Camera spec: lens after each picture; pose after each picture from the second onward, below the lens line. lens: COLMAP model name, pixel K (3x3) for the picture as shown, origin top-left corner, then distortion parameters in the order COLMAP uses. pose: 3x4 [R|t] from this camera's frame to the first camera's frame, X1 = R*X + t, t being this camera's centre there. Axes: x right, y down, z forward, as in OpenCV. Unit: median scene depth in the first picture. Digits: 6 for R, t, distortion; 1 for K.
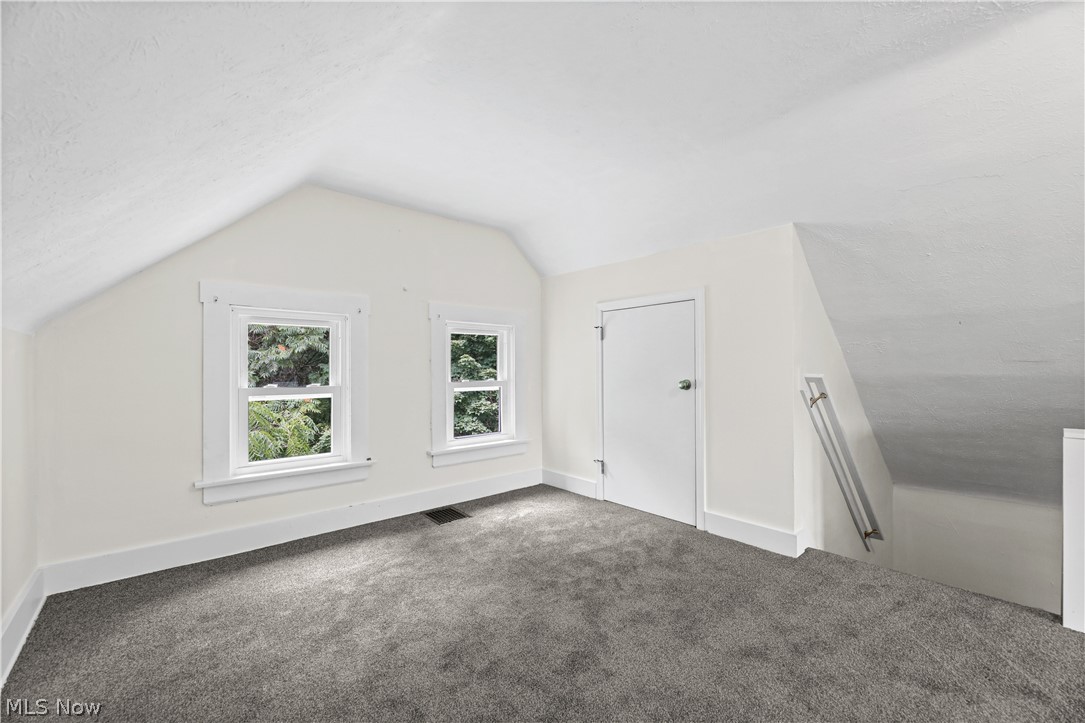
lens RADIAL K [[438.4, 0, 543.9], [0, 438.4, 367.4], [0, 0, 1]] dist [0.006065, -0.000328]
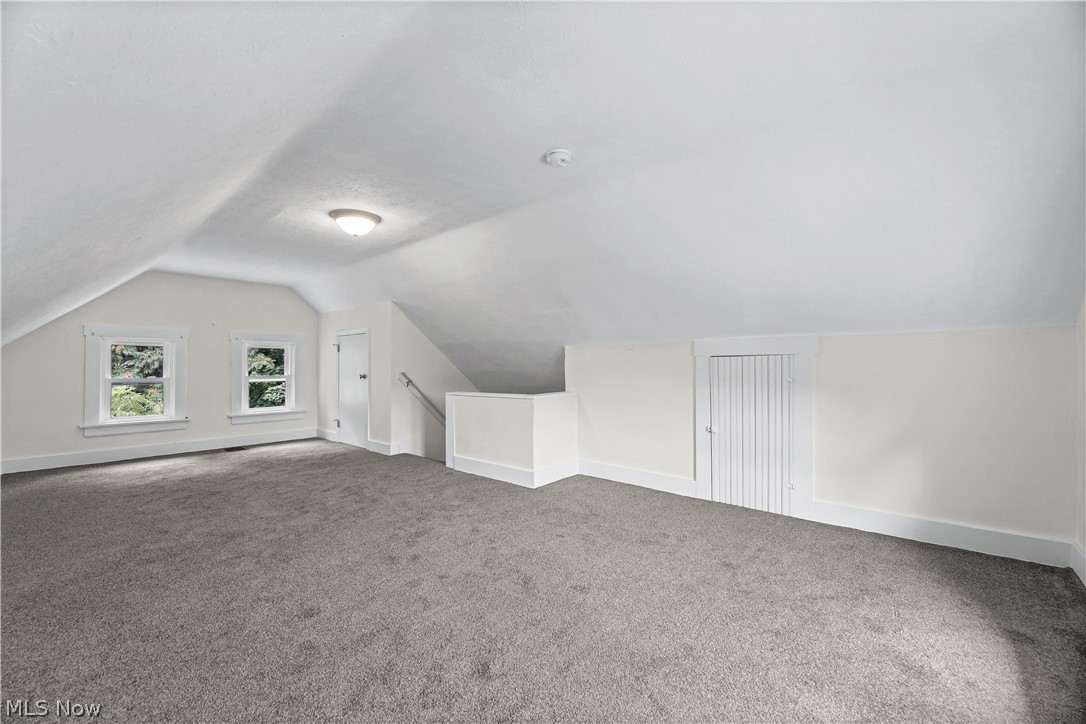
lens RADIAL K [[431.9, 0, 543.0], [0, 431.9, 362.0], [0, 0, 1]] dist [0.000611, 0.000003]
pose [[0.991274, -0.002614, 0.131791, 0.733563], [0.002189, 0.999992, 0.003374, -0.026715], [-0.131798, -0.003056, 0.991272, -0.868806]]
